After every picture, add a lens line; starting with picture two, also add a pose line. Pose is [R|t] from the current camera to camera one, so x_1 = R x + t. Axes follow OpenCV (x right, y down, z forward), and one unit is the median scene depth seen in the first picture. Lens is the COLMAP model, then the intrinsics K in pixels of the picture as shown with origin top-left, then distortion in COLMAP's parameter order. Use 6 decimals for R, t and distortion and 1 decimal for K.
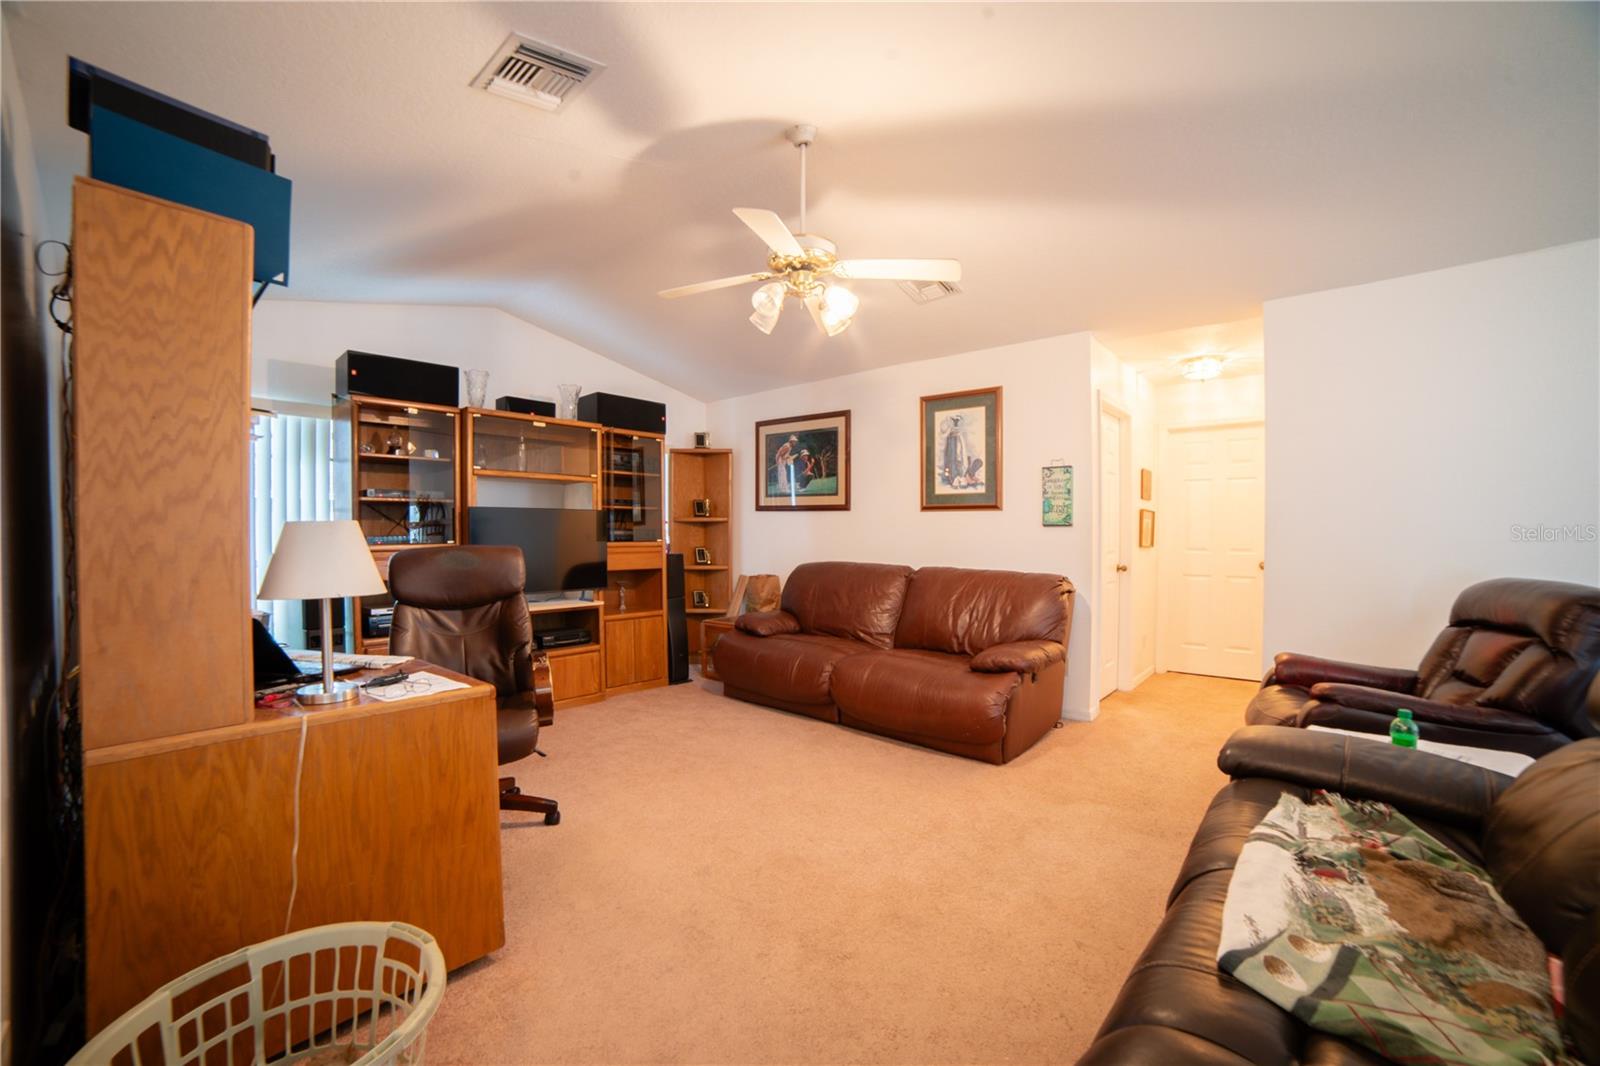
lens RADIAL K [[664.1, 0, 801.8], [0, 664.1, 545.0], [0, 0, 1]] dist [-0.096825, 0.035165]
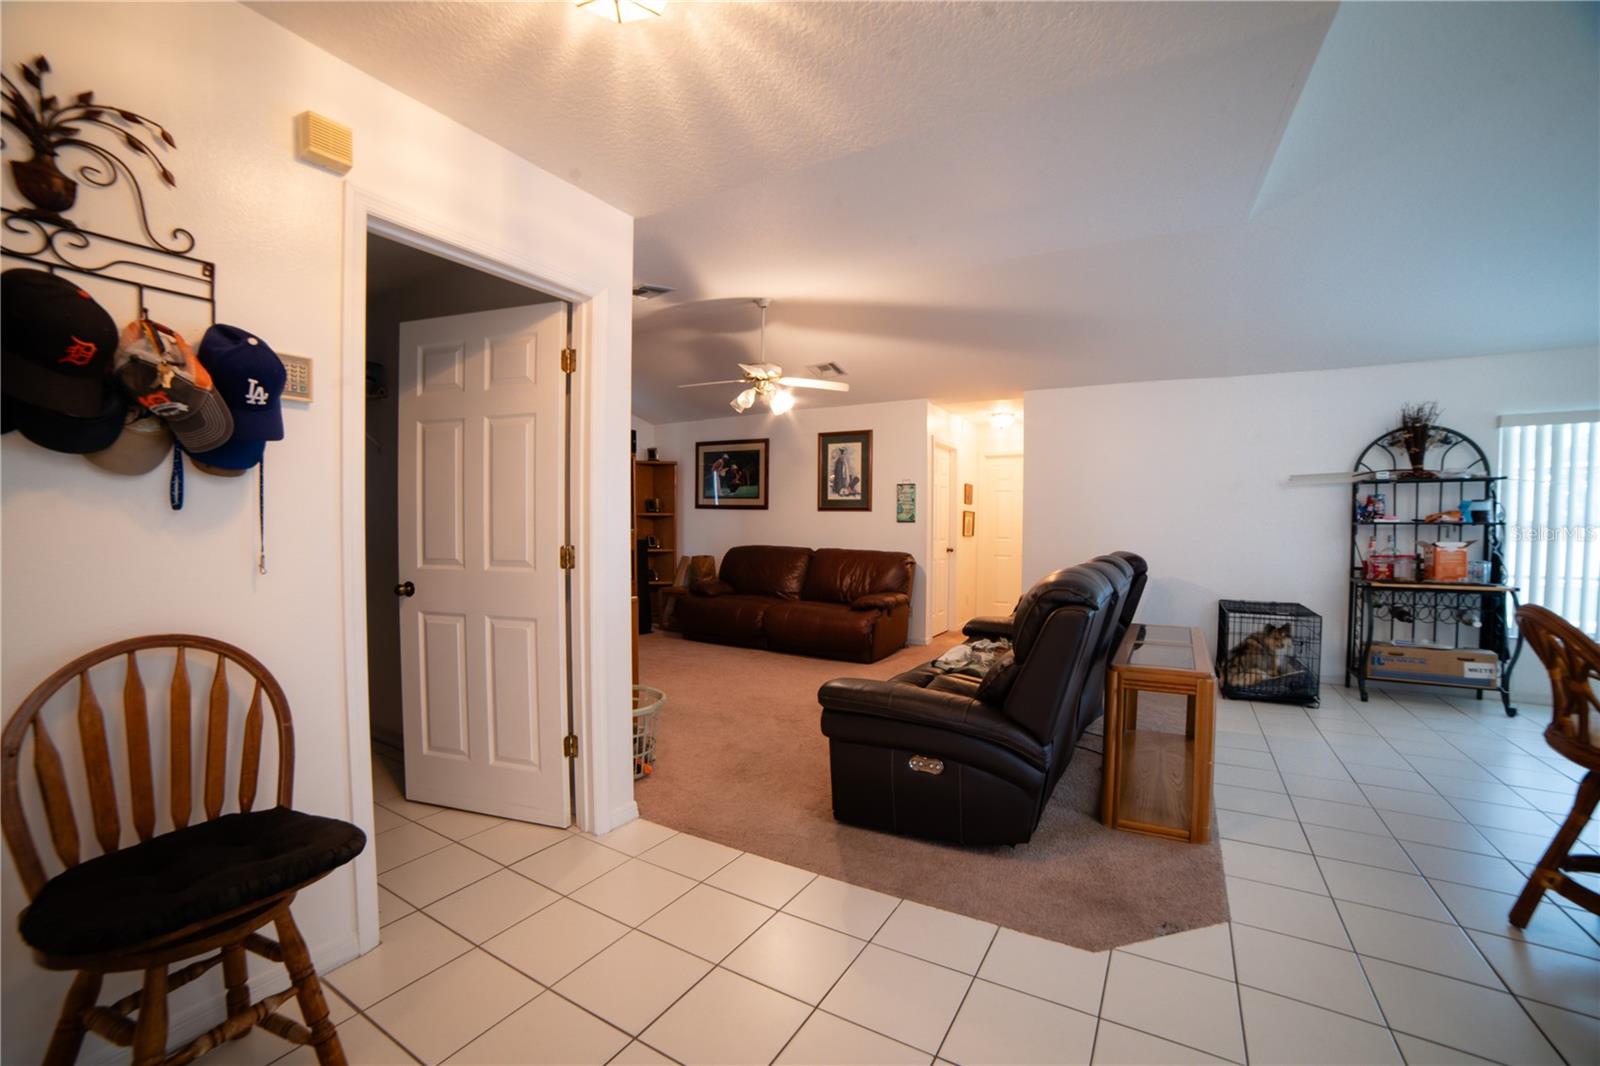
lens RADIAL K [[664.1, 0, 801.8], [0, 664.1, 545.0], [0, 0, 1]] dist [-0.096825, 0.035165]
pose [[0.983814, 0.002431, 0.179179, -0.124189], [-0.004815, 0.999906, 0.012874, 0.006171], [-0.179130, -0.013529, 0.983732, -0.462368]]
